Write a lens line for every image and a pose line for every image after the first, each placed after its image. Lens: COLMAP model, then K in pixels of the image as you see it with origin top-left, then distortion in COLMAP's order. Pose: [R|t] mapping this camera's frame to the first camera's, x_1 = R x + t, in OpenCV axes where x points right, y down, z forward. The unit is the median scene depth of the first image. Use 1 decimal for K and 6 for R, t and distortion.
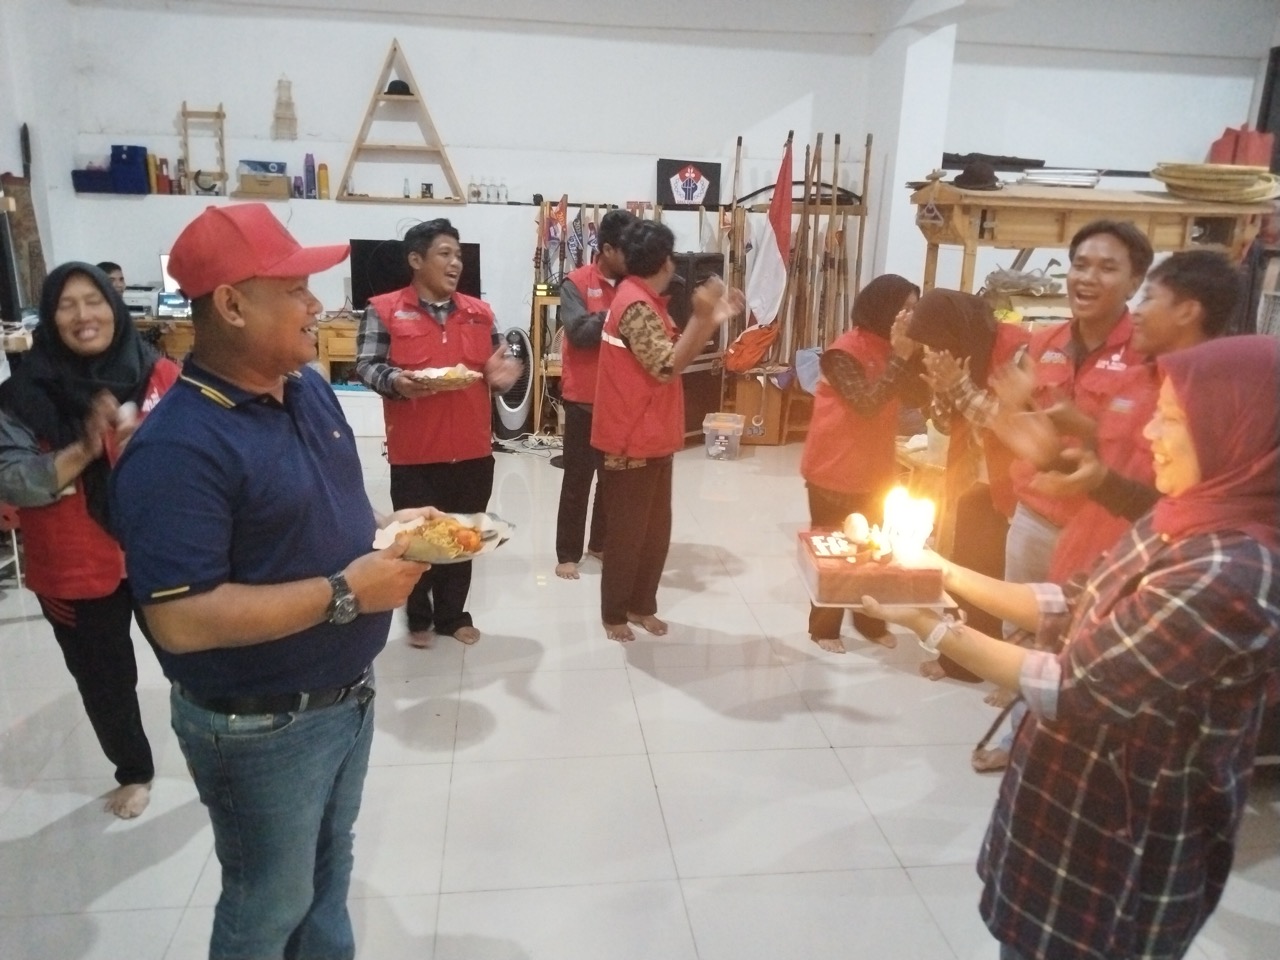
lens RADIAL K [[987.1, 0, 650.6], [0, 987.1, 485.9], [0, 0, 1]] dist [0.013735, -0.054497]
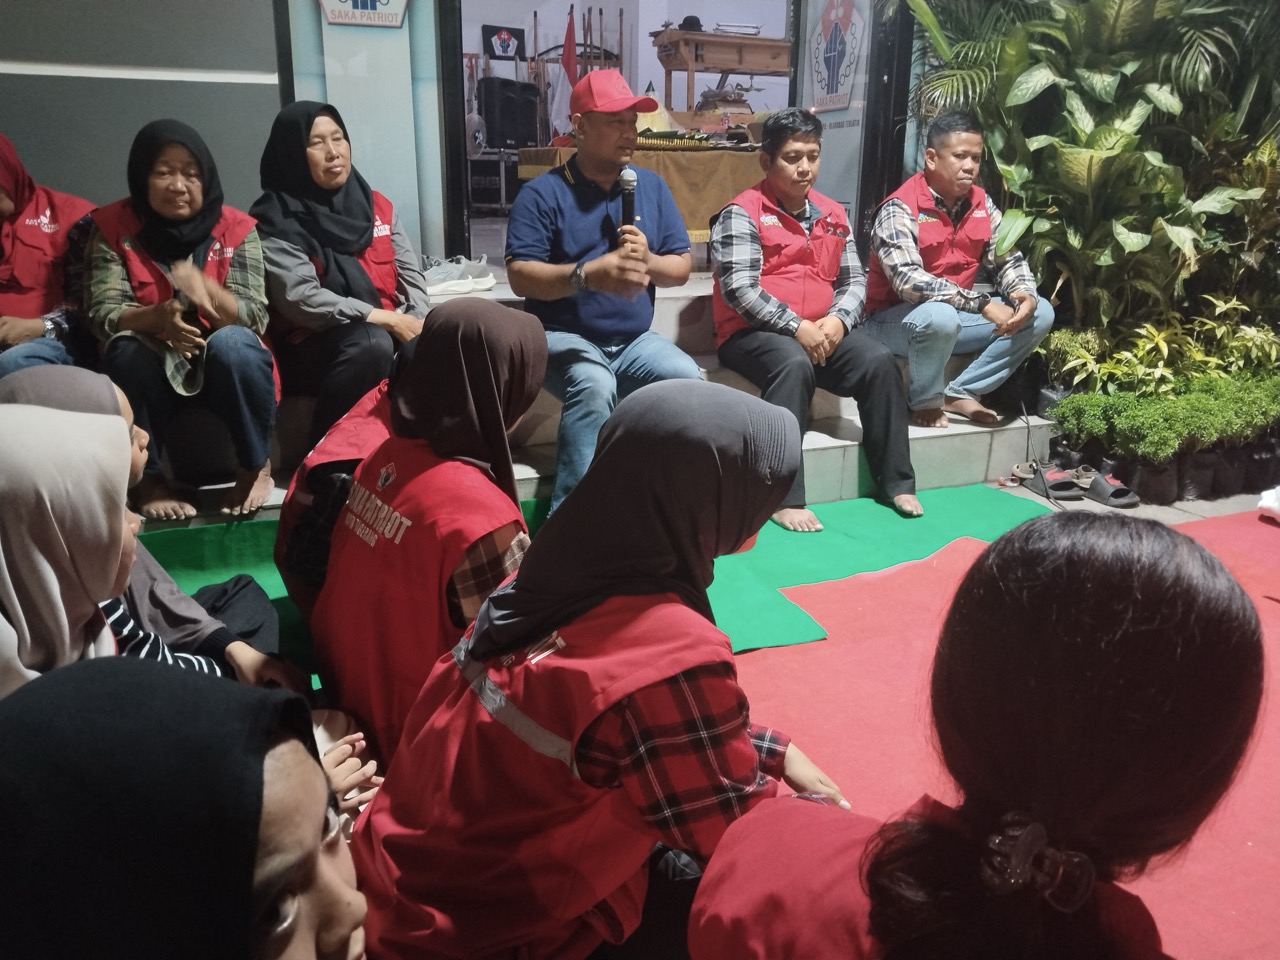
lens RADIAL K [[987.1, 0, 646.1], [0, 987.1, 475.5], [0, 0, 1]] dist [0.013735, -0.054497]
pose [[0.963833, -0.097082, 0.248194, -0.195044], [0.089145, 0.995088, 0.043047, 0.307817], [-0.251154, -0.019365, 0.967753, -0.517950]]
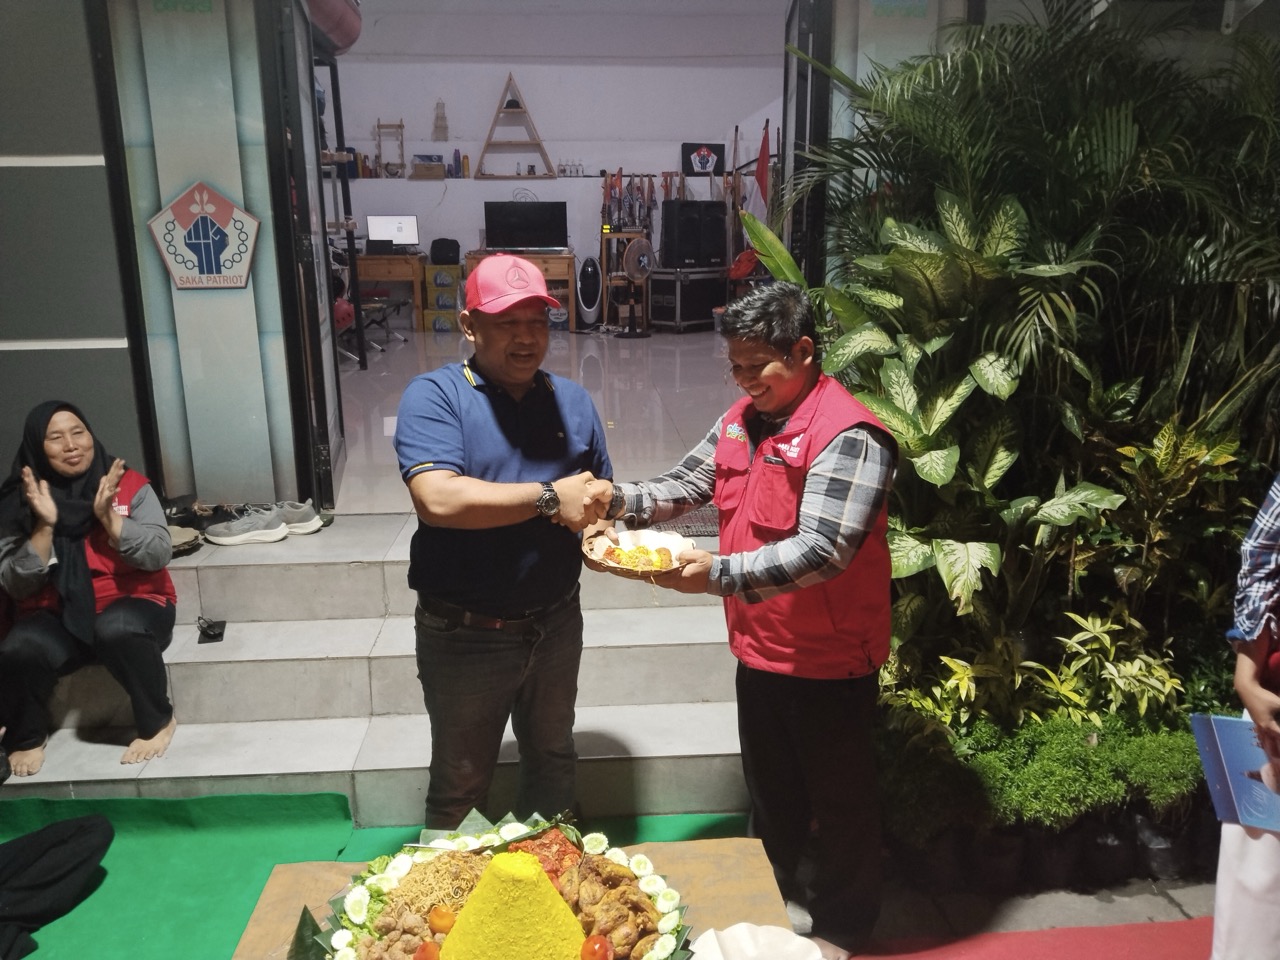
lens RADIAL K [[987.1, 0, 642.6], [0, 987.1, 483.7], [0, 0, 1]] dist [0.013735, -0.054497]
pose [[0.996800, -0.021211, -0.077074, 0.054470], [0.019793, 0.999621, -0.019124, 0.222385], [0.077451, 0.017537, 0.996842, -0.511265]]
